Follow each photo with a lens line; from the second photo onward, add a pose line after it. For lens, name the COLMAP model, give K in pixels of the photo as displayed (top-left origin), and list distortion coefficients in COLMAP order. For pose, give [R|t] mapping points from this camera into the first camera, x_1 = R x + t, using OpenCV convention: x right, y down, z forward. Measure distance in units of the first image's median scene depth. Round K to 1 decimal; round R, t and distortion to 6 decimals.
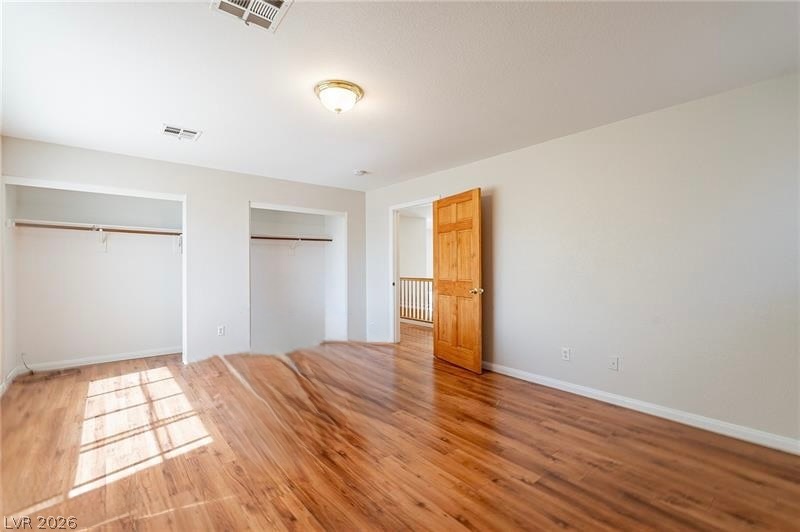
lens RADIAL K [[355.4, 0, 396.4], [0, 355.4, 264.3], [0, 0, 1]] dist [-0.003454, -0.000409]
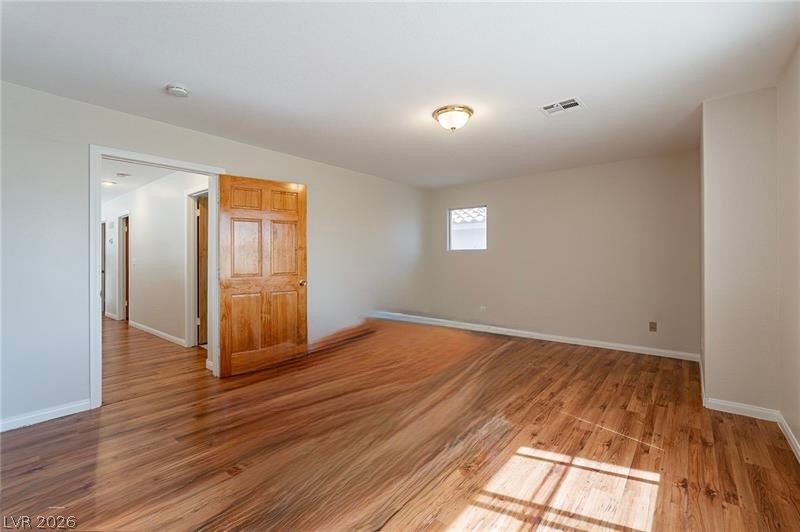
lens RADIAL K [[355.4, 0, 396.4], [0, 355.4, 264.3], [0, 0, 1]] dist [-0.003454, -0.000409]
pose [[-0.190227, -0.012742, 0.981658, -1.404121], [0.001397, 0.999911, 0.013249, 0.007836], [-0.981739, 0.003892, -0.190192, 1.540885]]
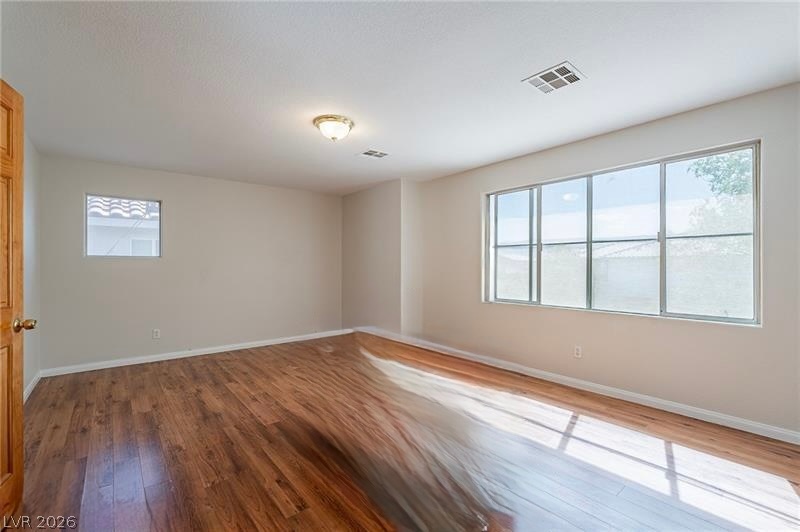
lens RADIAL K [[355.4, 0, 396.4], [0, 355.4, 264.3], [0, 0, 1]] dist [-0.003454, -0.000409]
pose [[-0.999970, 0.002127, 0.007390, -0.402463], [0.002034, 0.999919, -0.012530, 0.010859], [-0.007417, -0.012515, -0.999894, 2.330198]]
